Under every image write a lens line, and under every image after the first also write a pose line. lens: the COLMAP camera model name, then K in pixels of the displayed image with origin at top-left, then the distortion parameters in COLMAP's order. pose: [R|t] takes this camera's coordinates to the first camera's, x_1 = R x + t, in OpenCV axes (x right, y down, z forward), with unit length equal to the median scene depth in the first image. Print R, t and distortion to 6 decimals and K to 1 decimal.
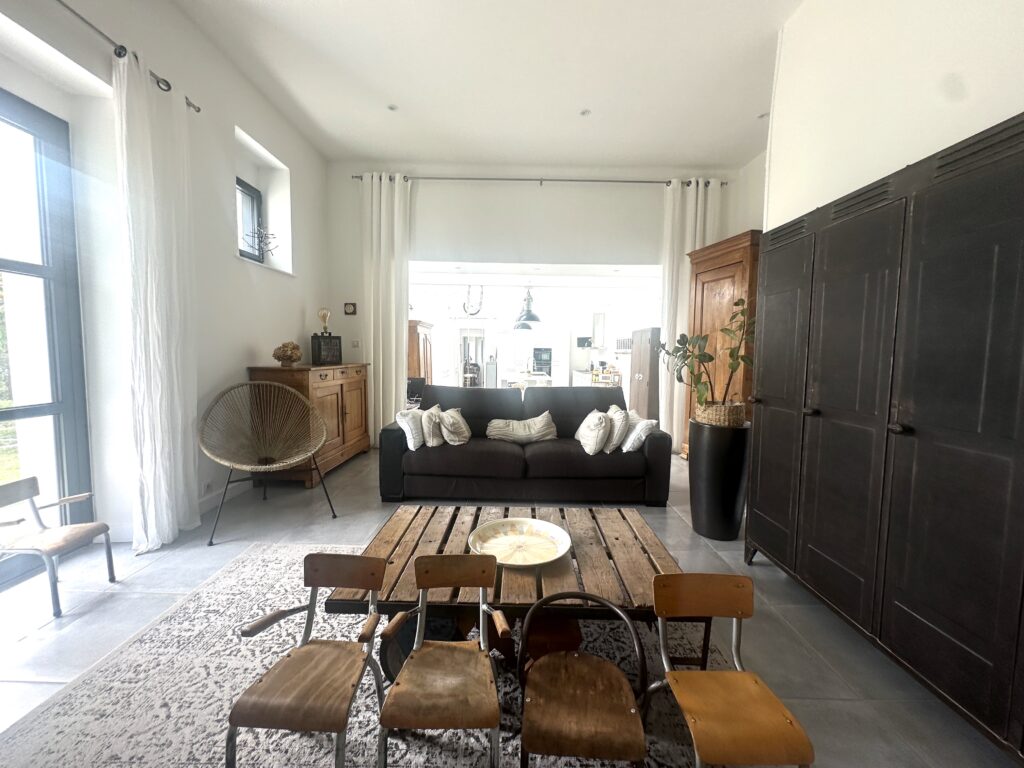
lens RADIAL K [[410.6, 0, 511.0], [0, 410.6, 382.9], [0, 0, 1]] dist [-0.000339, 0.001057]
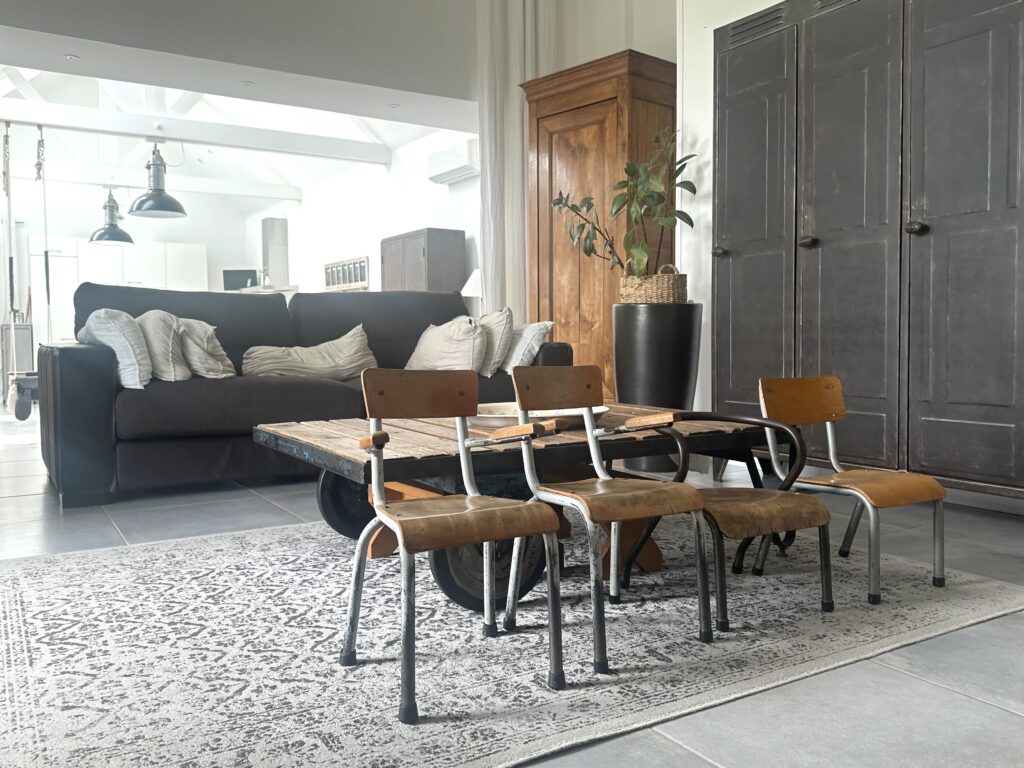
lens RADIAL K [[852.4, 0, 506.1], [0, 852.4, 382.6], [0, 0, 1]] dist [0.051008, -0.019975]
pose [[0.850566, -0.048862, 0.523593, -0.405359], [0.058733, 0.998271, -0.002250, 0.188001], [-0.522578, 0.032666, 0.851965, -0.077630]]
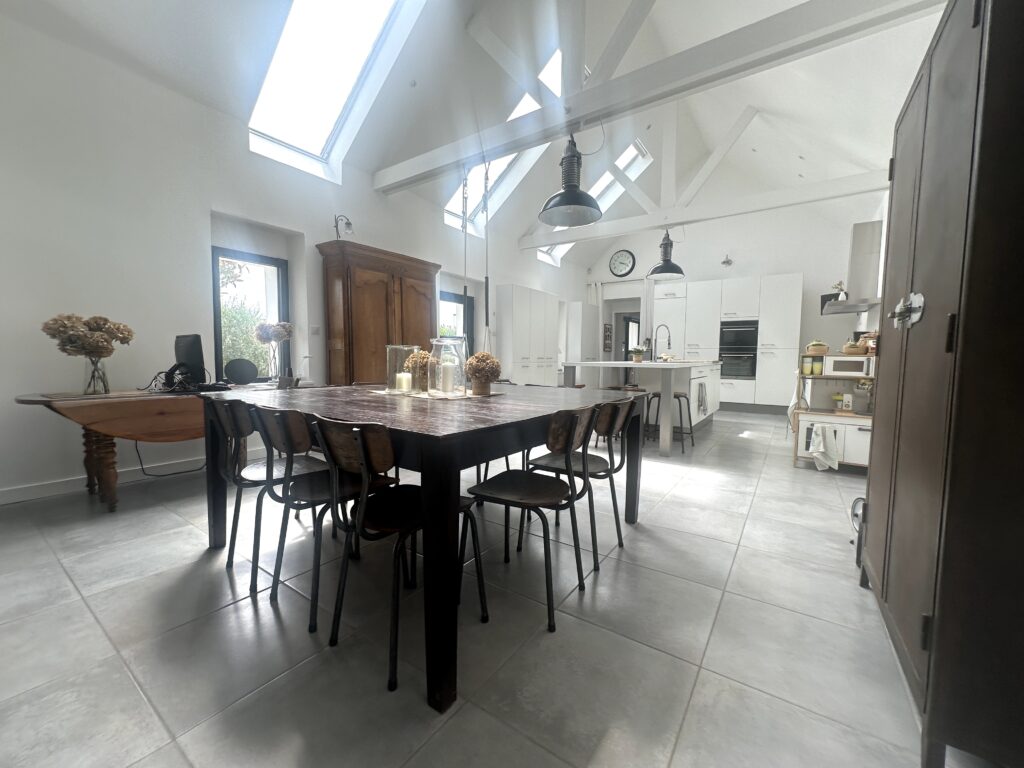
lens RADIAL K [[410.6, 0, 508.6], [0, 410.6, 382.8], [0, 0, 1]] dist [-0.000339, 0.001057]
pose [[0.819703, 0.033283, -0.571821, 0.655822], [-0.042843, 0.999076, -0.003265, 0.057132], [0.571184, 0.027175, 0.820372, 1.796836]]
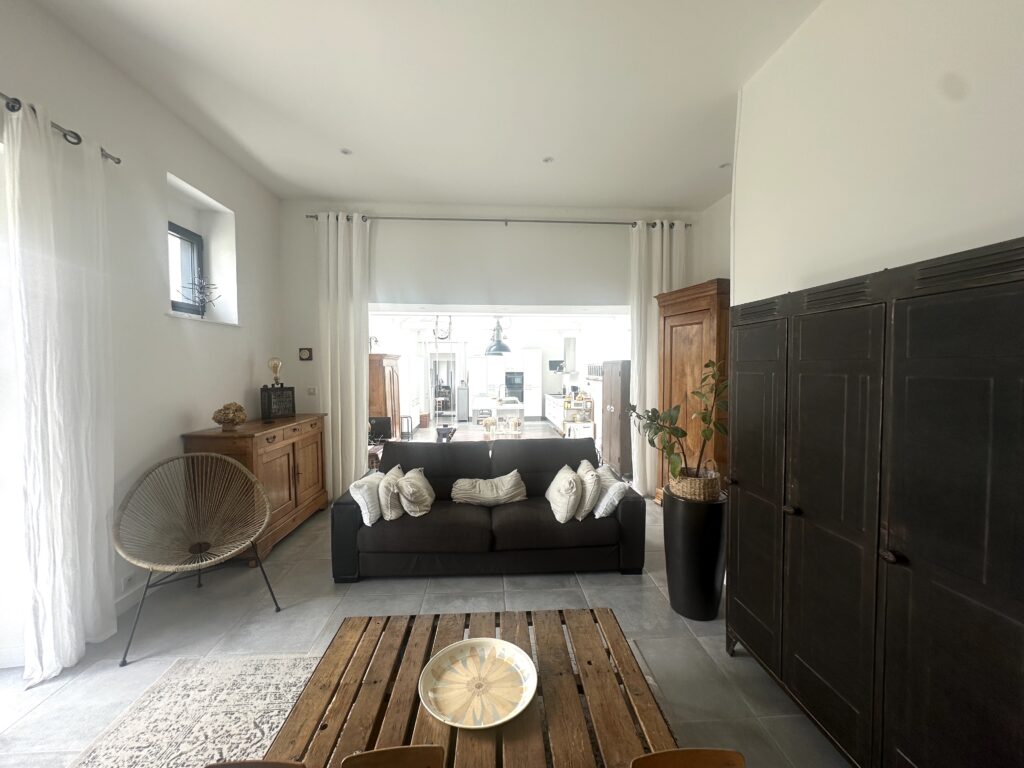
lens RADIAL K [[410.6, 0, 510.5], [0, 410.6, 383.5], [0, 0, 1]] dist [-0.000339, 0.001057]
pose [[0.997911, -0.019042, 0.061732, 0.025785], [0.021037, 0.999272, -0.031837, -0.118547], [-0.061081, 0.033069, 0.997585, 0.061001]]
